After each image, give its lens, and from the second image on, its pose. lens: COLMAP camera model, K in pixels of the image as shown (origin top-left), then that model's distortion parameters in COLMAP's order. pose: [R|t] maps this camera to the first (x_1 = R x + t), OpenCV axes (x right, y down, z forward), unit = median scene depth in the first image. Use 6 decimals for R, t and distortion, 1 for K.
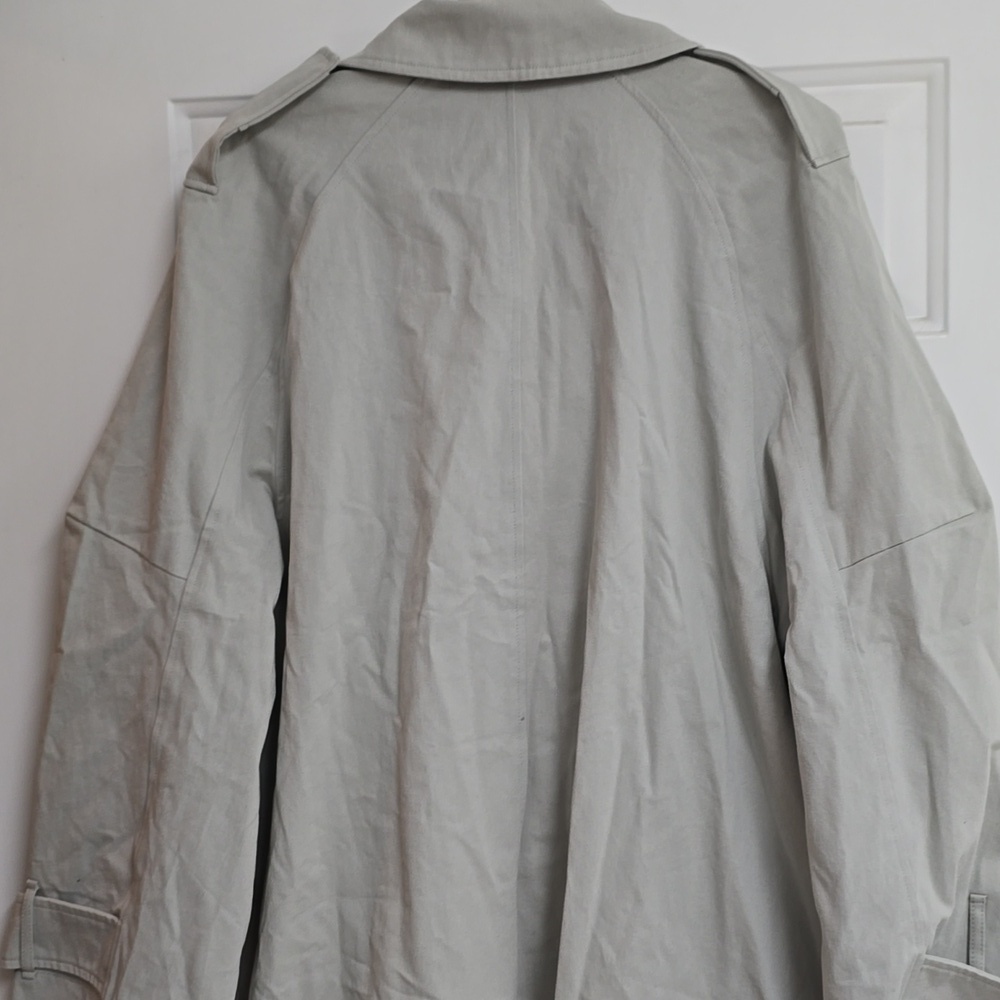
lens RADIAL K [[1409.7, 0, 507.9], [0, 1409.7, 506.8], [0, 0, 1]] dist [0.062261, 0.000000]
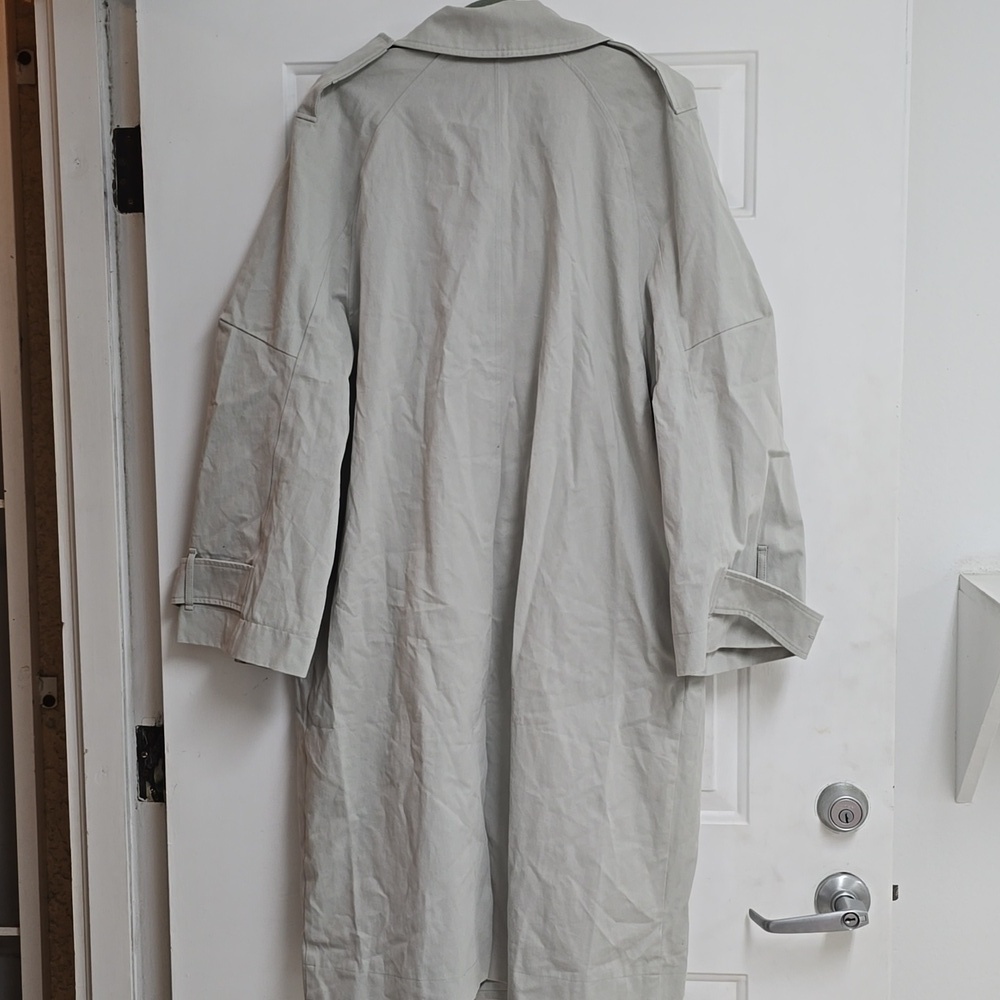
lens RADIAL K [[1409.7, 0, 497.2], [0, 1409.7, 519.8], [0, 0, 1]] dist [0.062261, 0.000000]
pose [[0.999143, 0.013273, 0.039195, -0.055902], [-0.014713, 0.999218, 0.036698, 0.179534], [-0.038677, -0.037243, 0.998557, -0.677489]]
